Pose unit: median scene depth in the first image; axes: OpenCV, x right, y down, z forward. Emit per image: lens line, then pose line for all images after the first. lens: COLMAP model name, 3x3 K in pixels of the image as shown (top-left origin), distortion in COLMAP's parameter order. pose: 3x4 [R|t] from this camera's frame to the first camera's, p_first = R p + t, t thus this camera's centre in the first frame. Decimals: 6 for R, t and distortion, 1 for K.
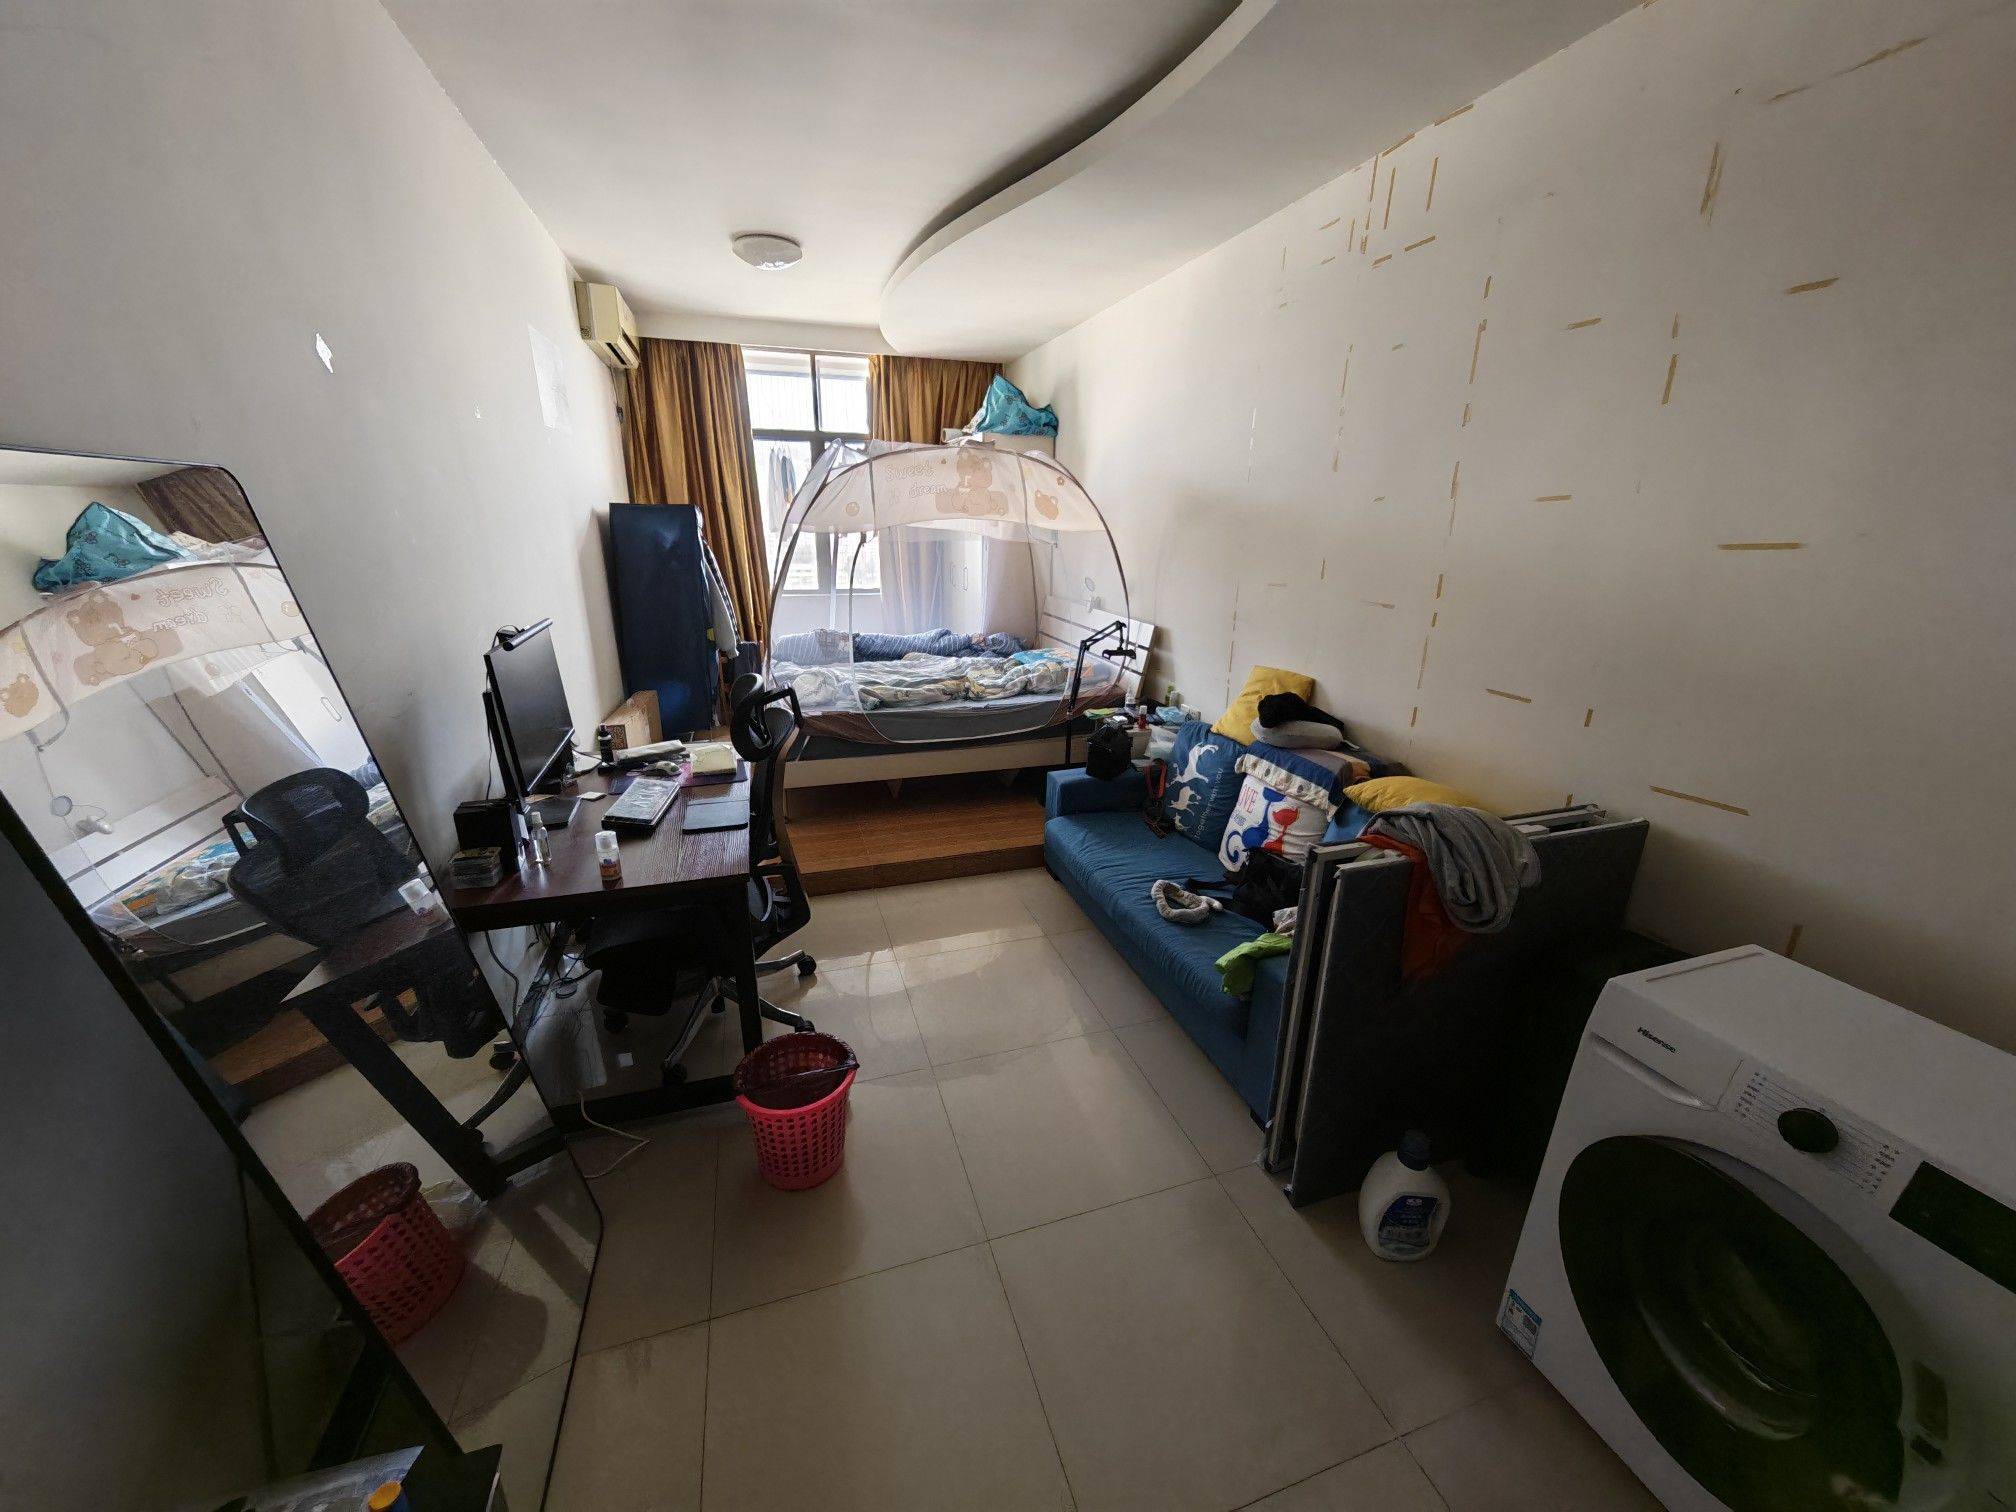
lens RADIAL K [[736.1, 0, 1007.3], [0, 736.1, 757.9], [0, 0, 1]] dist [0.000306, -0.000010]
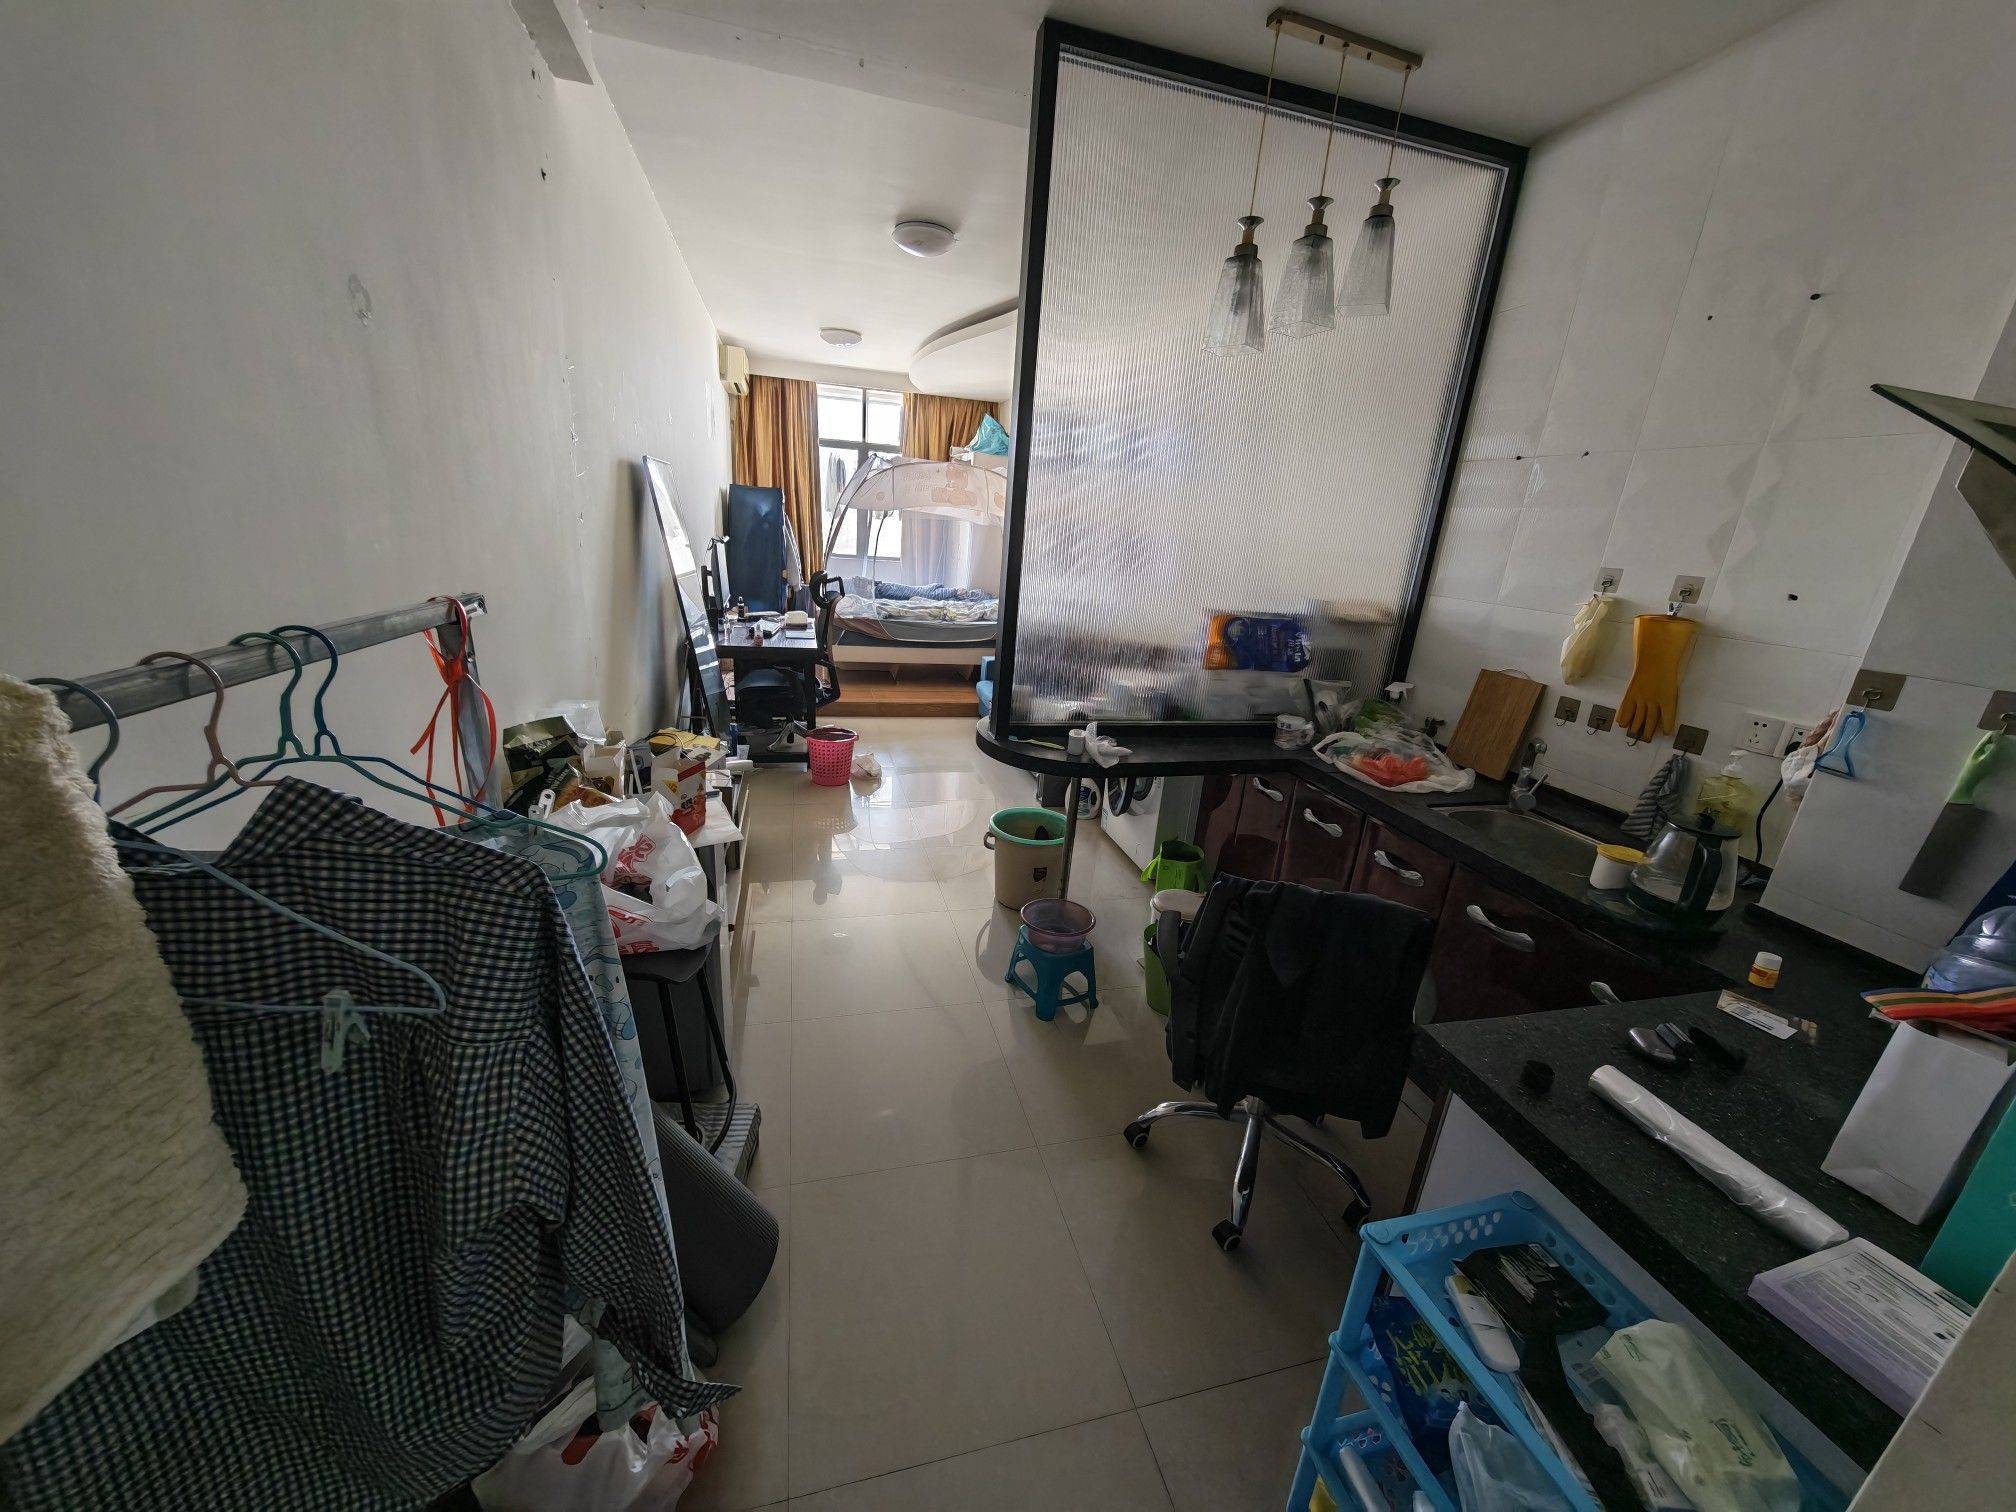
lens RADIAL K [[736.1, 0, 1009.3], [0, 736.1, 756.9], [0, 0, 1]] dist [0.000306, -0.000010]
pose [[0.996944, 0.071807, -0.030749, 0.126675], [-0.071944, 0.997403, -0.003369, 0.169986], [0.030427, 0.005571, 0.999521, -0.473839]]
